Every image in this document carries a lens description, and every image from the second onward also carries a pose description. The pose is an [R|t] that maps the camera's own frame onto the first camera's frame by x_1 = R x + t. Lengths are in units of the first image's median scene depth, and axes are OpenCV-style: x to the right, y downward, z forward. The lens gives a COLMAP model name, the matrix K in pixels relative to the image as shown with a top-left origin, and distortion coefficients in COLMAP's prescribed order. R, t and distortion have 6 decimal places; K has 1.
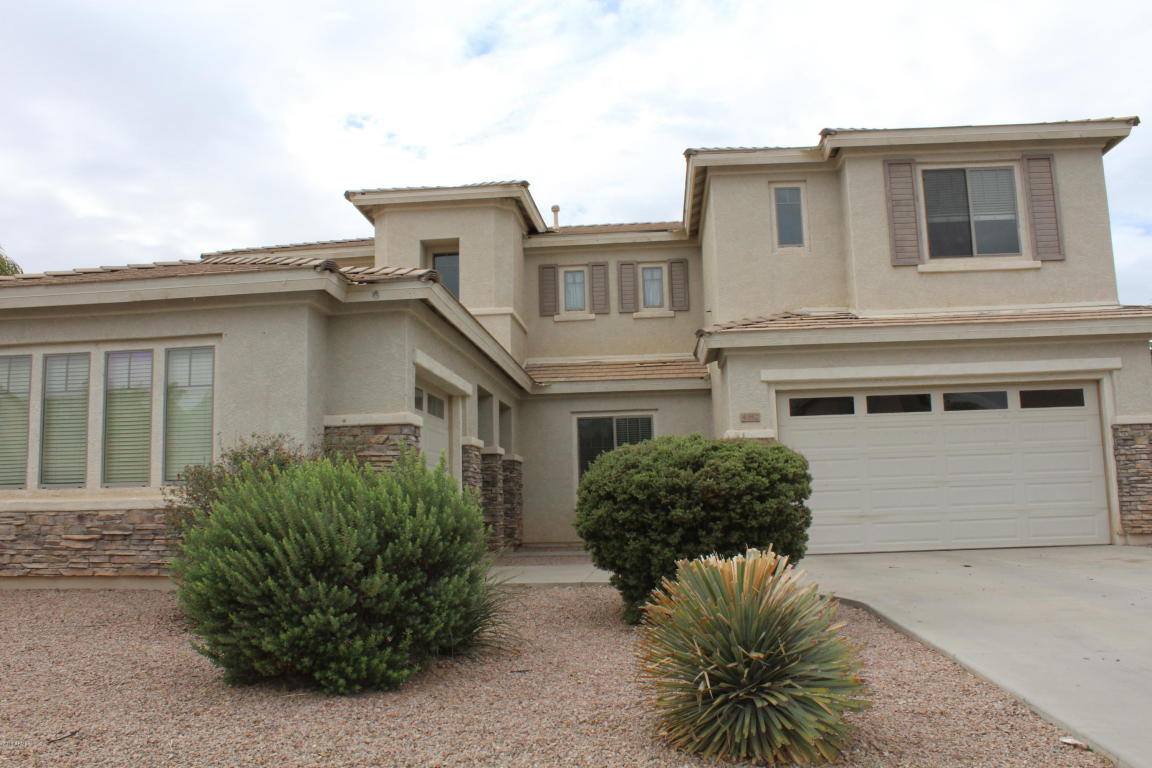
lens RADIAL K [[963.9, 0, 570.8], [0, 963.9, 383.3], [0, 0, 1]] dist [-0.161306, 0.141850]
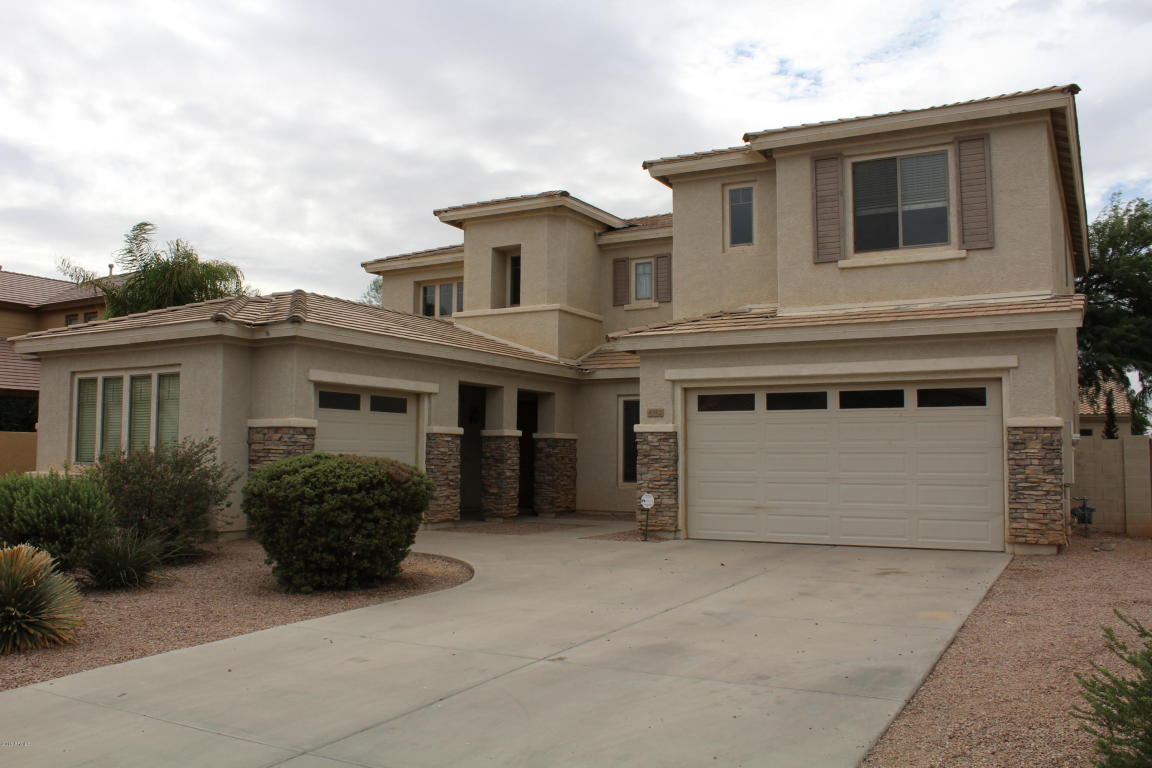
lens RADIAL K [[963.9, 0, 575.5], [0, 963.9, 384.2], [0, 0, 1]] dist [-0.161306, 0.141850]
pose [[0.911450, -0.001580, -0.411407, 0.550031], [0.026470, 0.998146, 0.054809, -0.059584], [0.410558, -0.060846, 0.909802, -0.044087]]
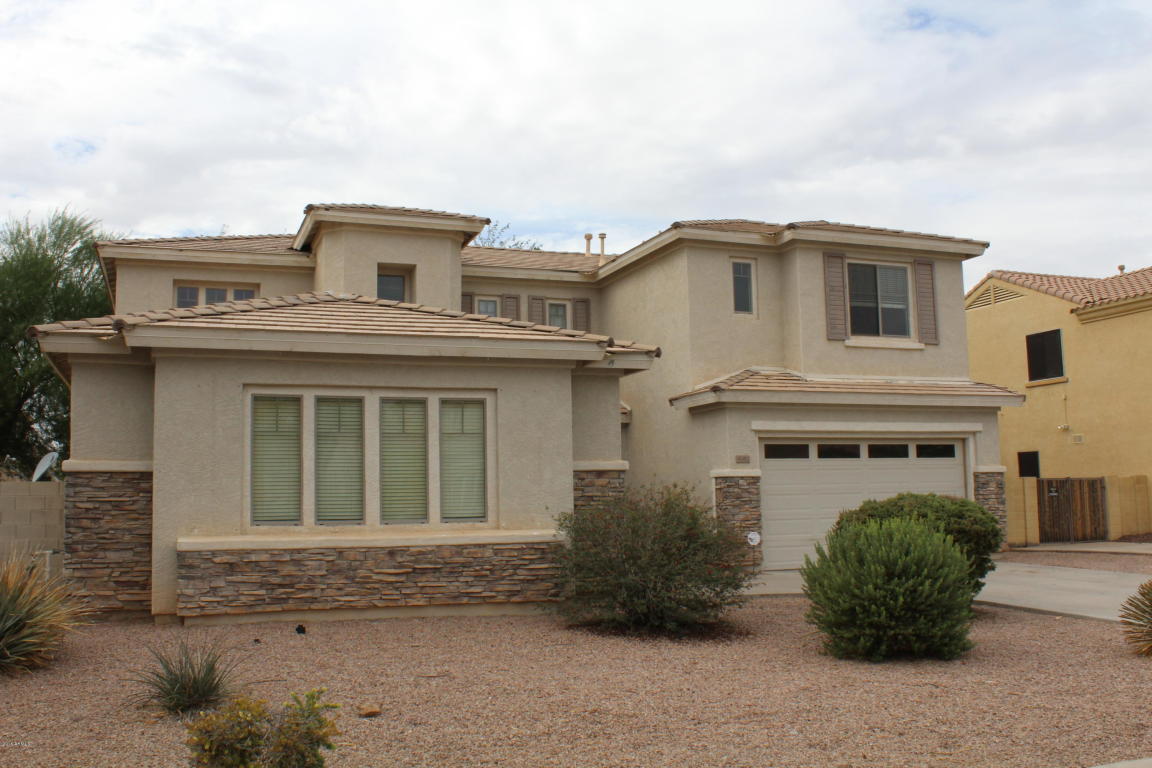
lens RADIAL K [[1098.9, 0, 578.1], [0, 1098.9, 378.1], [0, 0, 1]] dist [-0.126404, 0.000000]
pose [[0.900026, 0.058968, 0.431829, -0.601014], [-0.061753, 0.998063, -0.007582, -0.043453], [-0.431439, -0.019843, 0.901924, -0.165683]]
